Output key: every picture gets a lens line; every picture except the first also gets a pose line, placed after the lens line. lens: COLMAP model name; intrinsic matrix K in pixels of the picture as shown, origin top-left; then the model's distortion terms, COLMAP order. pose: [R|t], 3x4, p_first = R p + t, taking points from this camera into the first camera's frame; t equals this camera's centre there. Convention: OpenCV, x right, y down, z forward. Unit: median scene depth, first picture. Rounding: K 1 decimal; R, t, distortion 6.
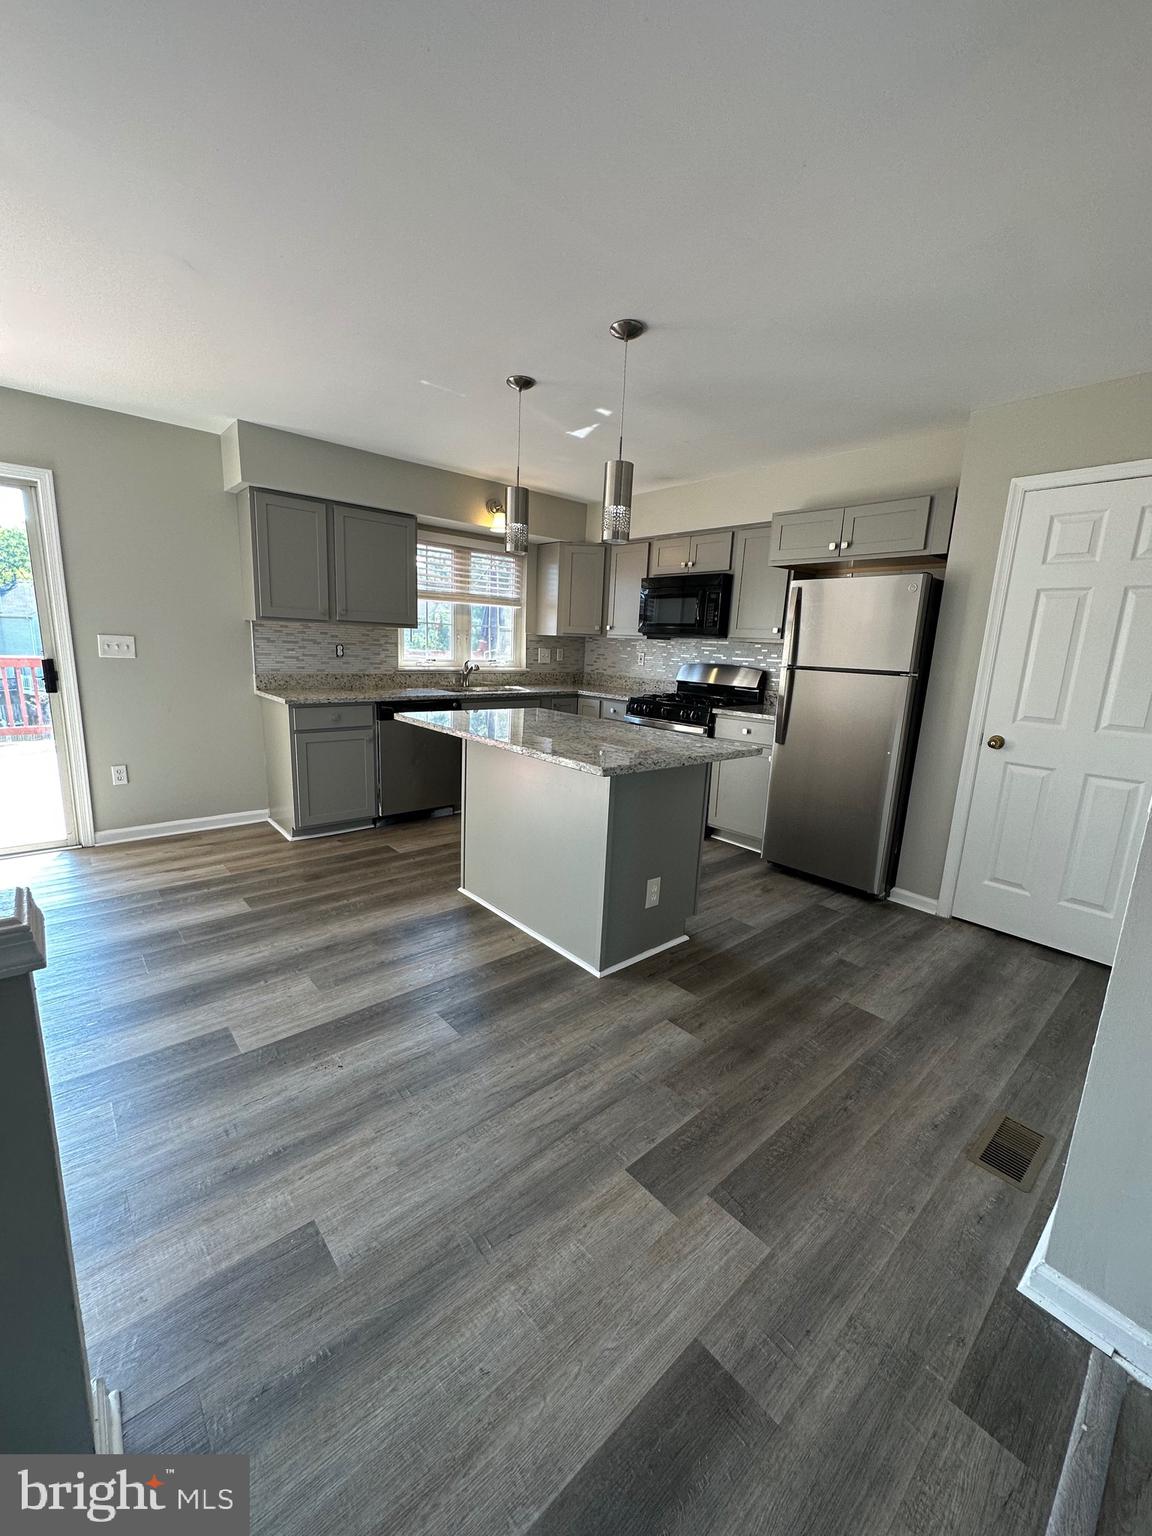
lens RADIAL K [[611.7, 0, 576.0], [0, 611.7, 768.0], [0, 0, 1]] dist [-0.001973, 0.000132]
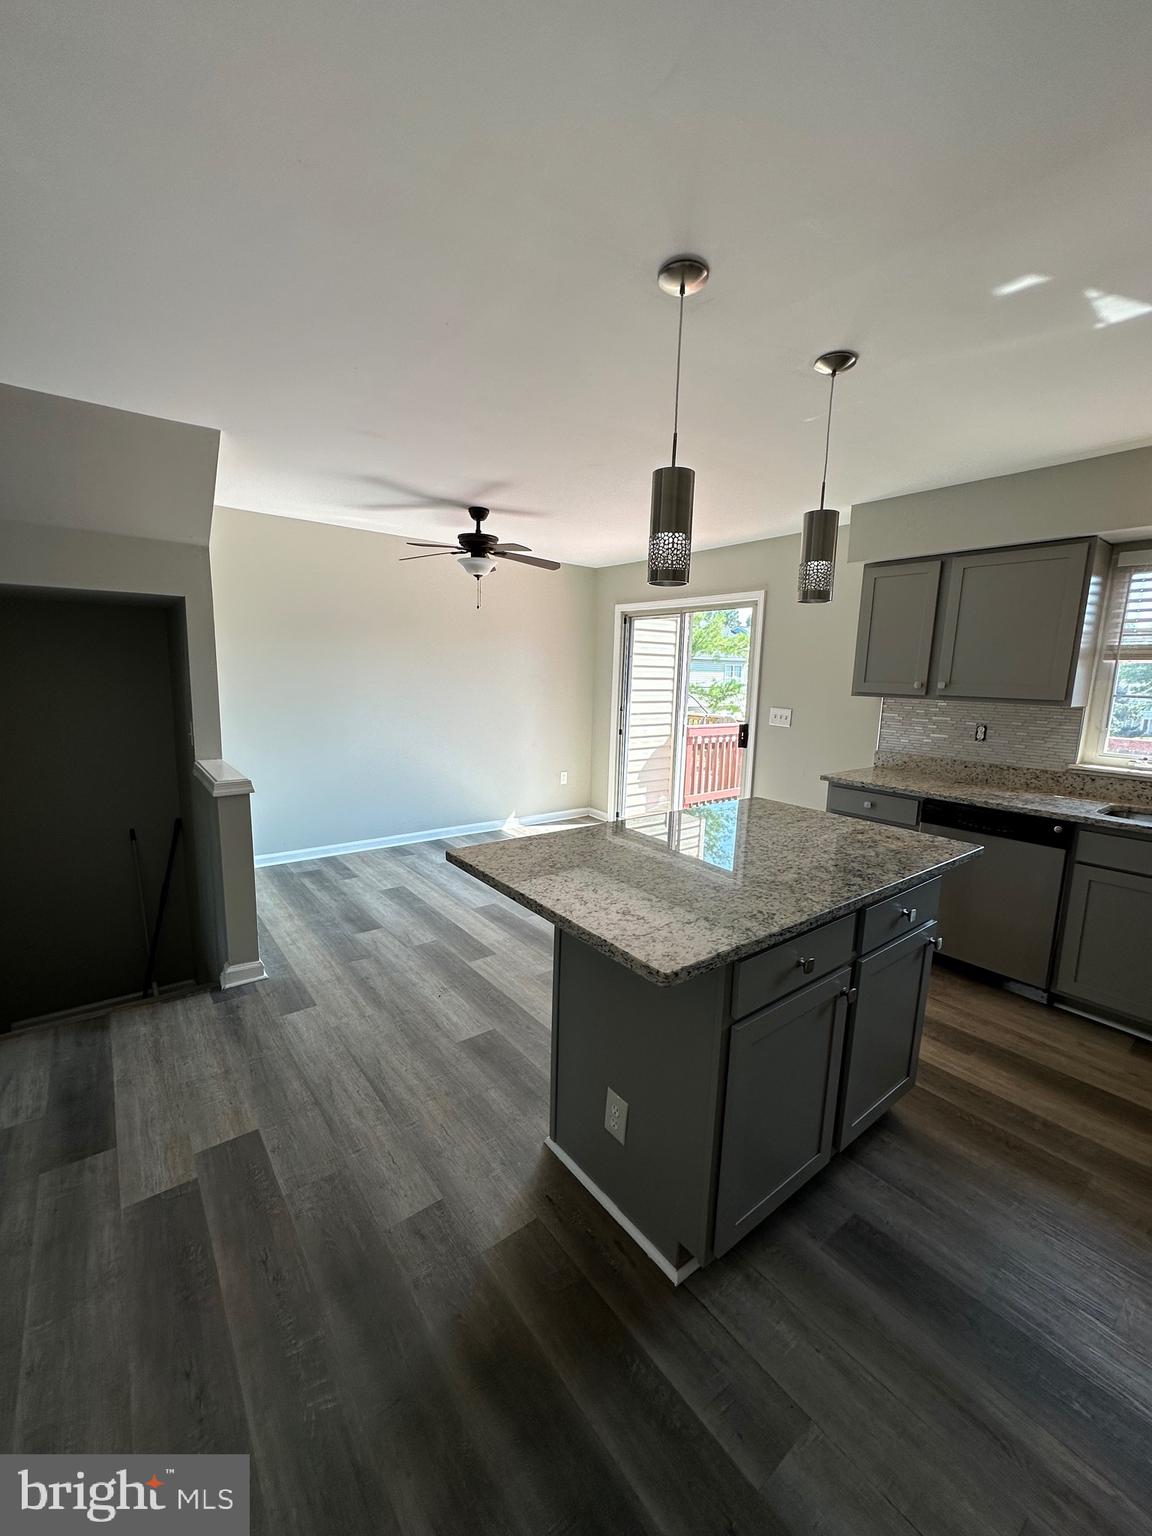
lens RADIAL K [[611.7, 0, 576.0], [0, 611.7, 768.0], [0, 0, 1]] dist [-0.001973, 0.000132]
pose [[-0.057159, 0.111415, -0.992129, 0.953194], [-0.228920, 0.965814, 0.121649, -0.281714], [0.971766, 0.234072, -0.029700, 1.189366]]
